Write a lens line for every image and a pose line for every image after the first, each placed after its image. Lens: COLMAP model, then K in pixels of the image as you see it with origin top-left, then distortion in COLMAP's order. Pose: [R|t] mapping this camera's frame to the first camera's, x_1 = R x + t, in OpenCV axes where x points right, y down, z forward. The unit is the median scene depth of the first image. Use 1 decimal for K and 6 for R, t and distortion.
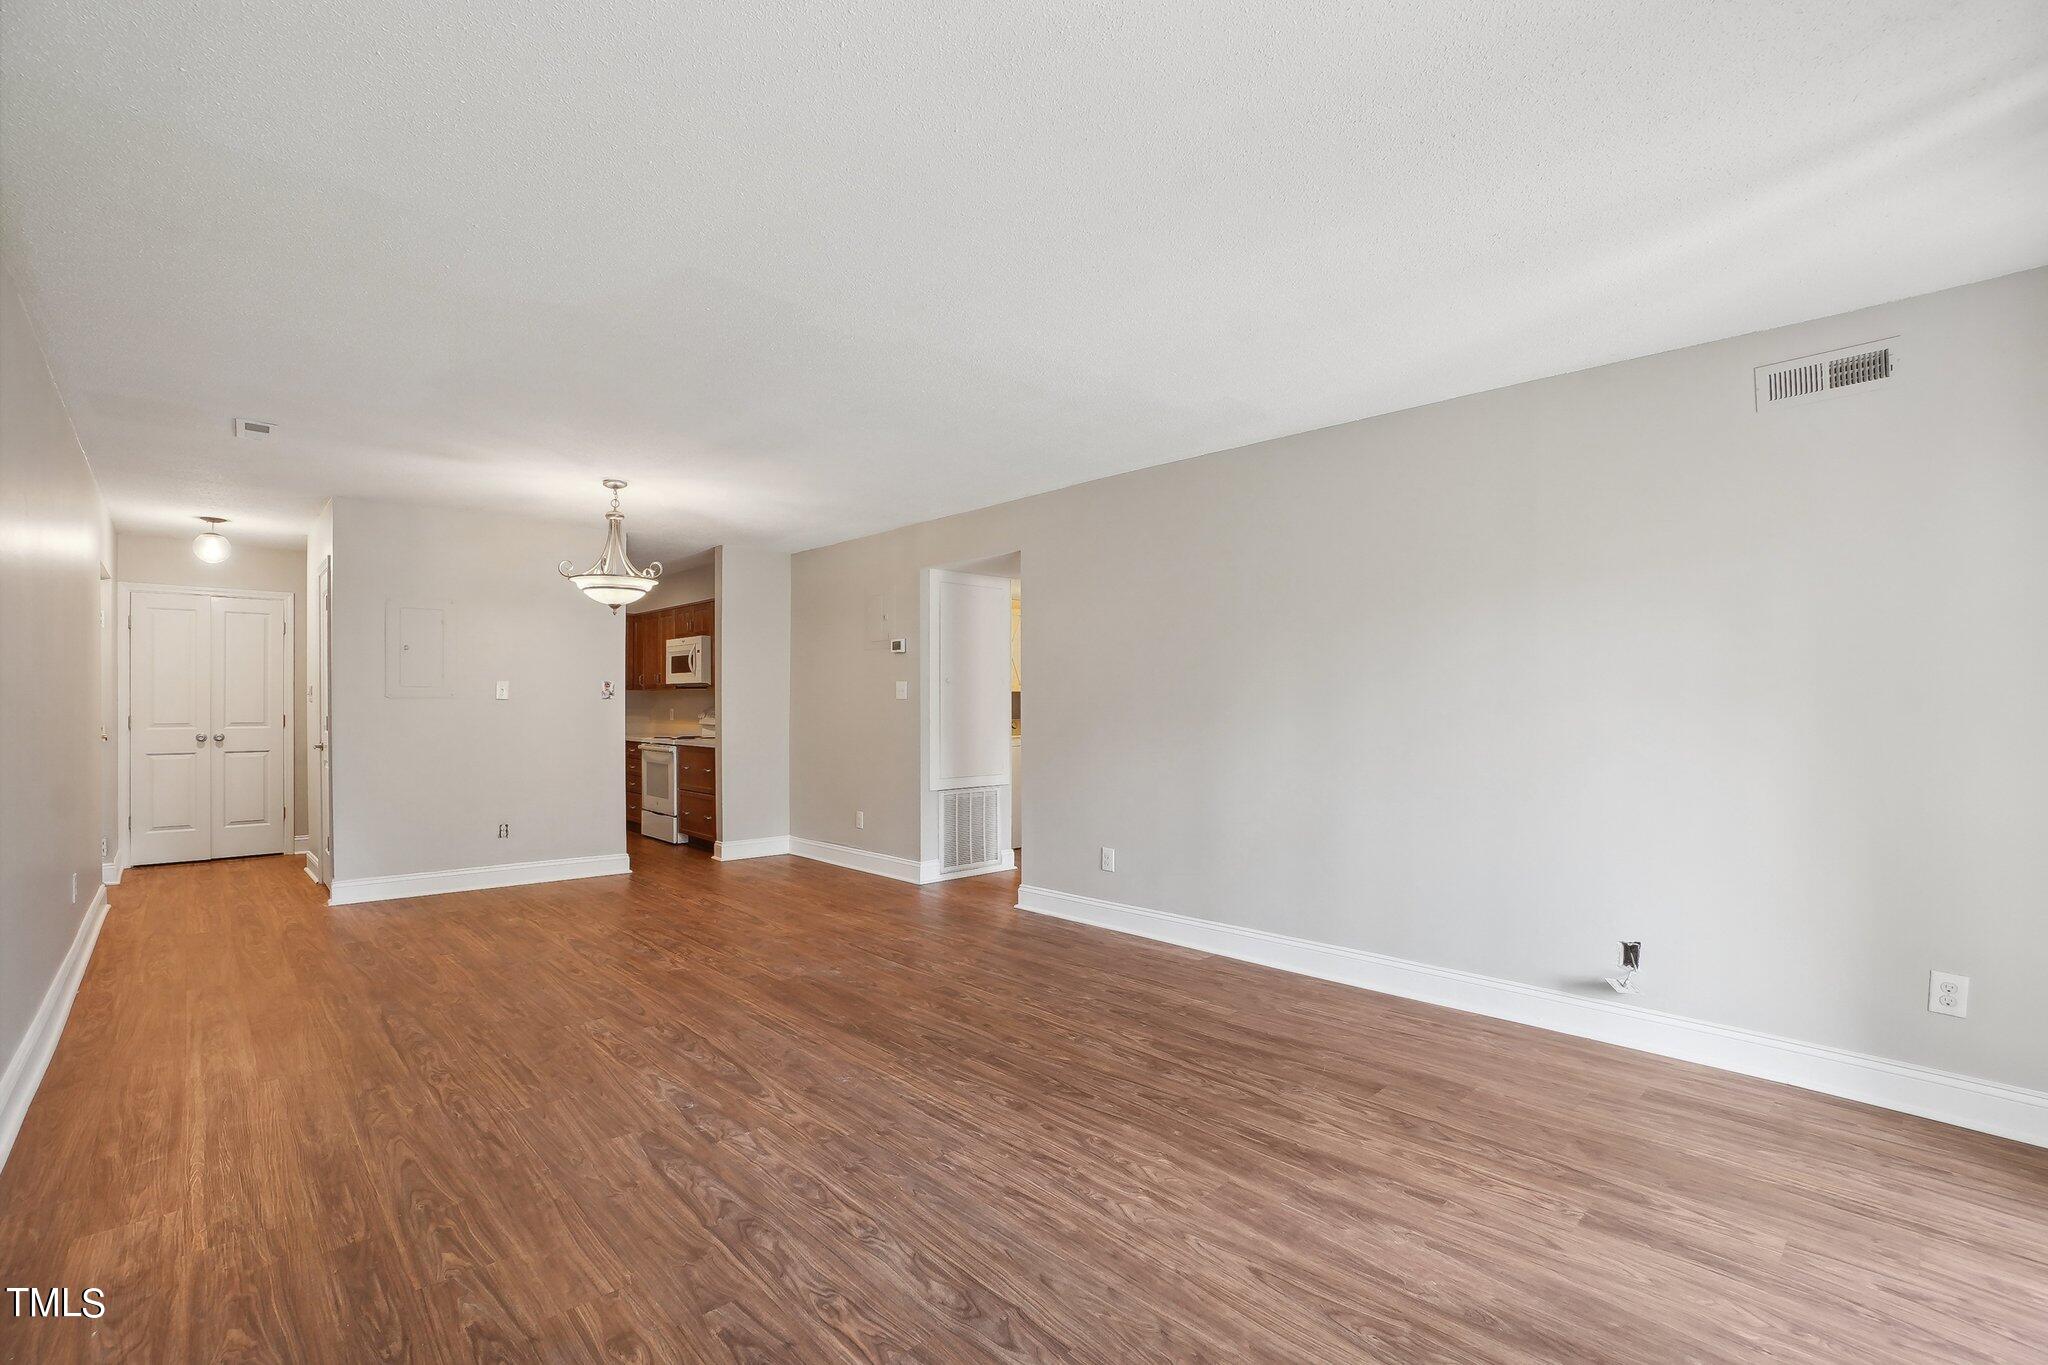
lens RADIAL K [[900.4, 0, 1018.7], [0, 900.4, 708.8], [0, 0, 1]] dist [-0.050972, 0.000160]
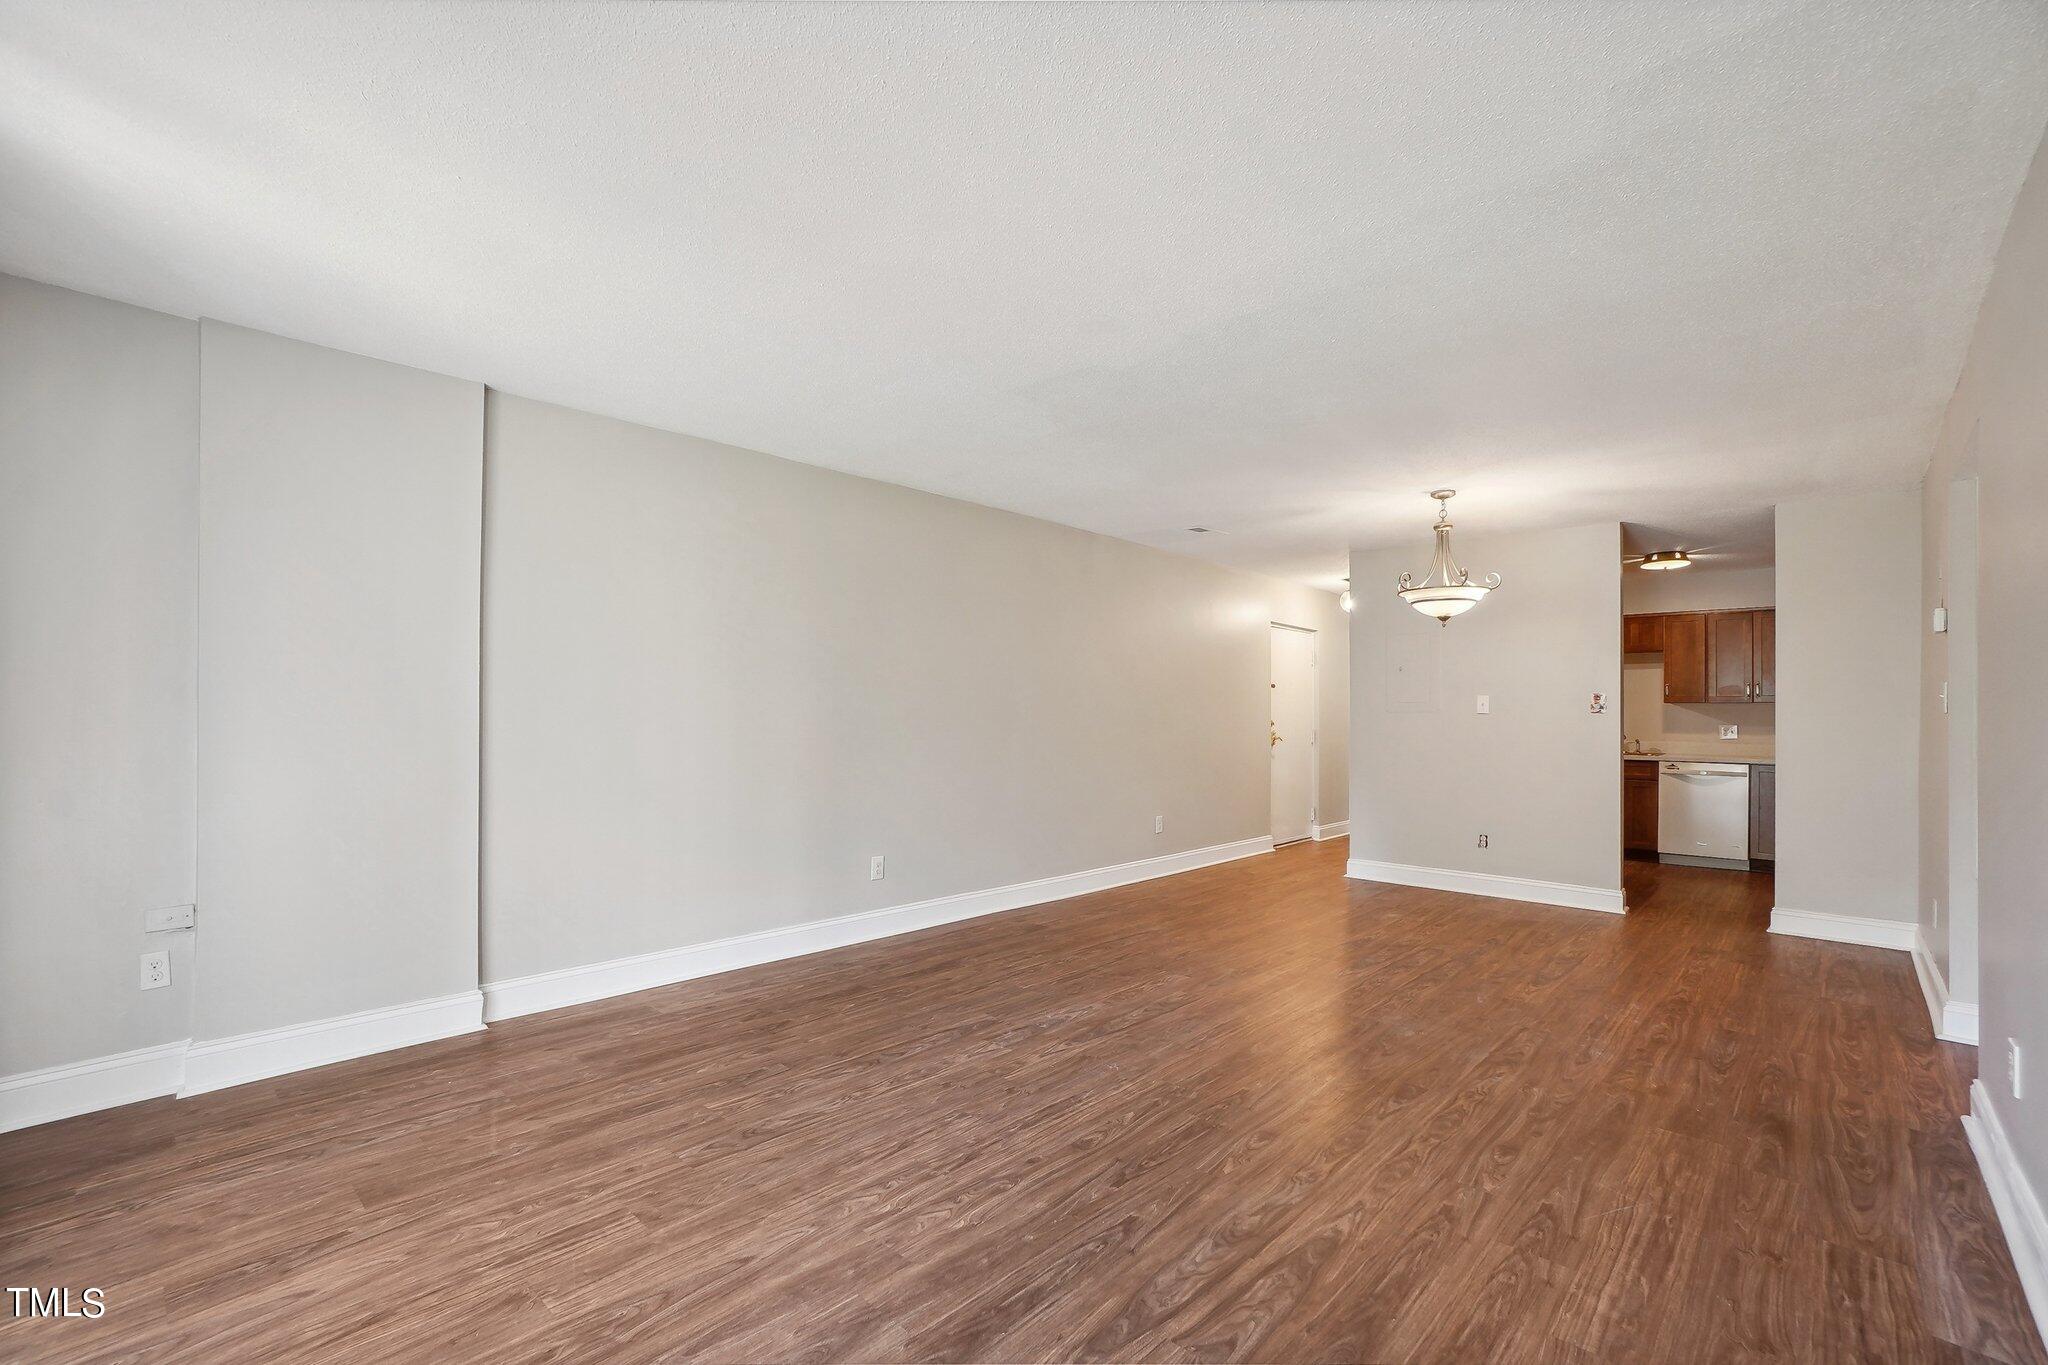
lens RADIAL K [[892.8, 0, 1005.1], [0, 892.8, 710.5], [0, 0, 1]] dist [-0.035672, 0.000093]
pose [[0.055892, -0.005657, -0.998421, 0.836054], [-0.010929, 0.999921, -0.006277, -0.003140], [0.998377, 0.011263, 0.055825, 0.782040]]
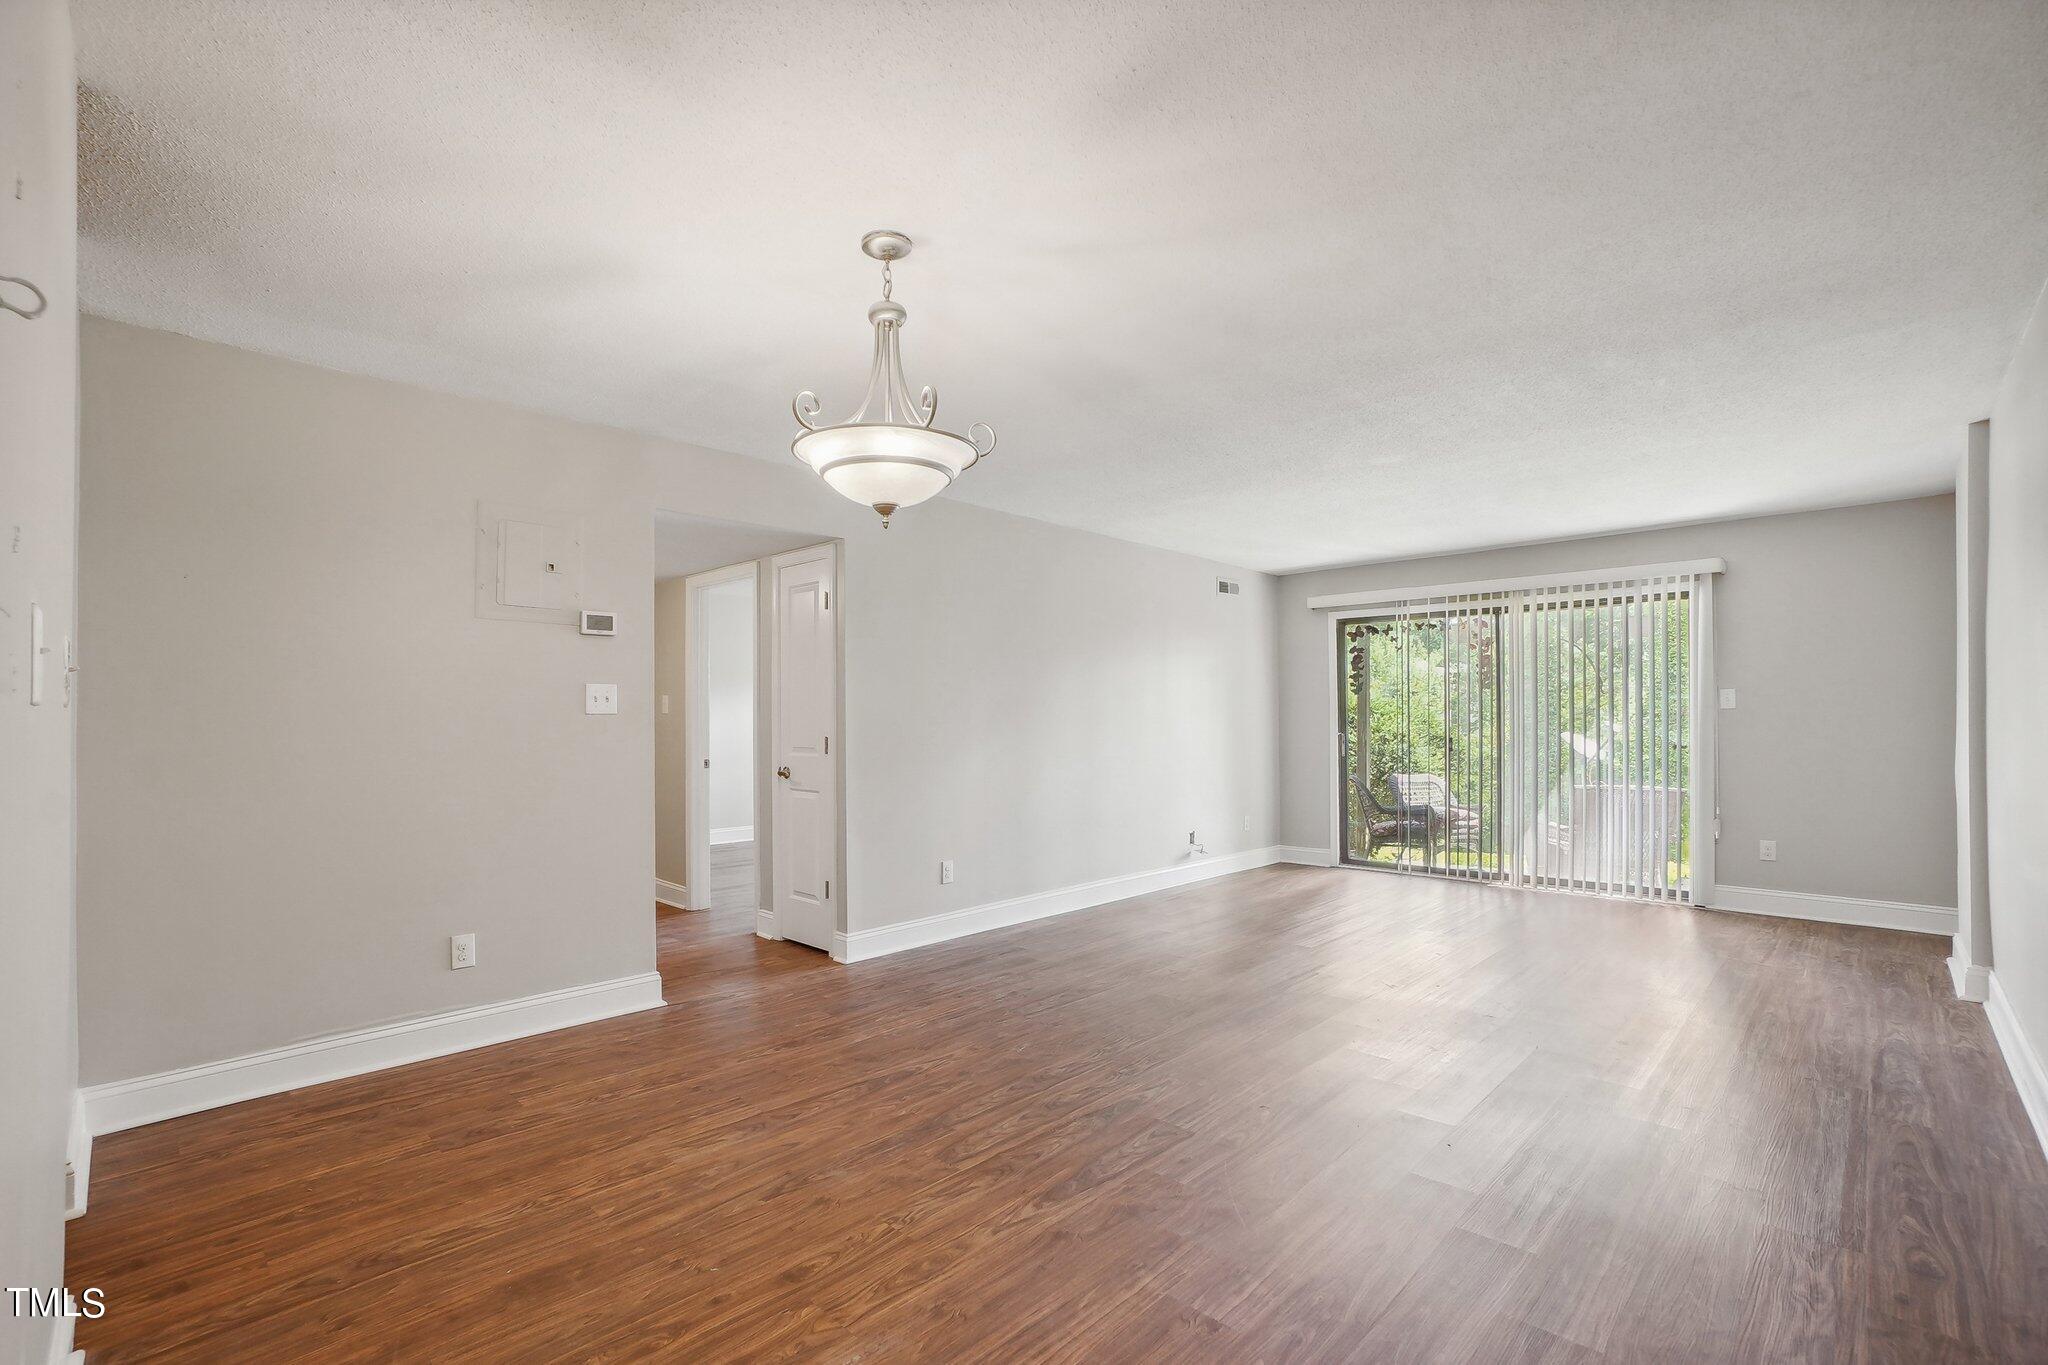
lens RADIAL K [[892.8, 0, 1005.1], [0, 892.8, 710.5], [0, 0, 1]] dist [-0.035672, 0.000093]
pose [[-0.036650, 0.014847, 0.999218, -1.548336], [0.008622, 0.999857, -0.014540, -0.004662], [-0.999291, 0.008082, -0.036773, 1.616184]]
